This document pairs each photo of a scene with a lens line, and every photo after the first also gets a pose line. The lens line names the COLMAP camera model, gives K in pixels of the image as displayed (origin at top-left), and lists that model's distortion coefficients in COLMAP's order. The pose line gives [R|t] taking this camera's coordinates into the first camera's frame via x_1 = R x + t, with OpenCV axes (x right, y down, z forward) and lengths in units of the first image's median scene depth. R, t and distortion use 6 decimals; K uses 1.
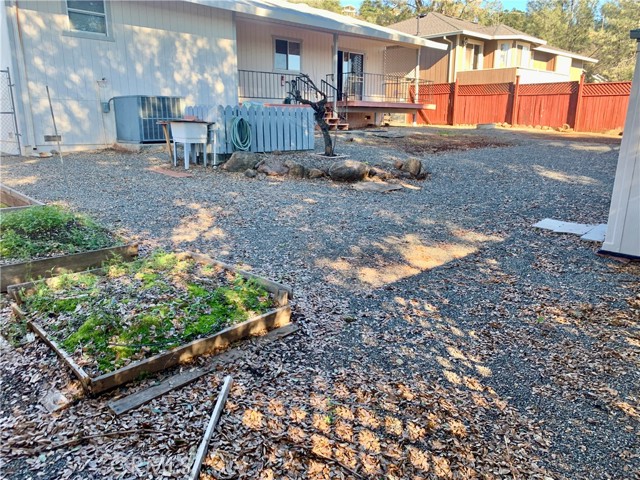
lens RADIAL K [[483.8, 0, 318.8], [0, 483.8, 241.1], [0, 0, 1]] dist [0.030313, -0.040427]
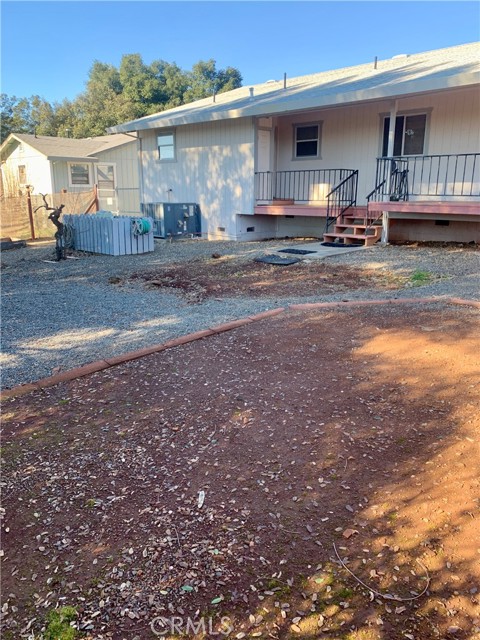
lens RADIAL K [[483.8, 0, 243.3], [0, 483.8, 314.7], [0, 0, 1]] dist [0.030313, -0.040427]
pose [[-0.015629, 0.250064, -0.968103, 0.906552], [-0.245770, 0.937556, 0.246141, -0.346301], [0.969202, 0.241777, 0.046805, 1.086399]]
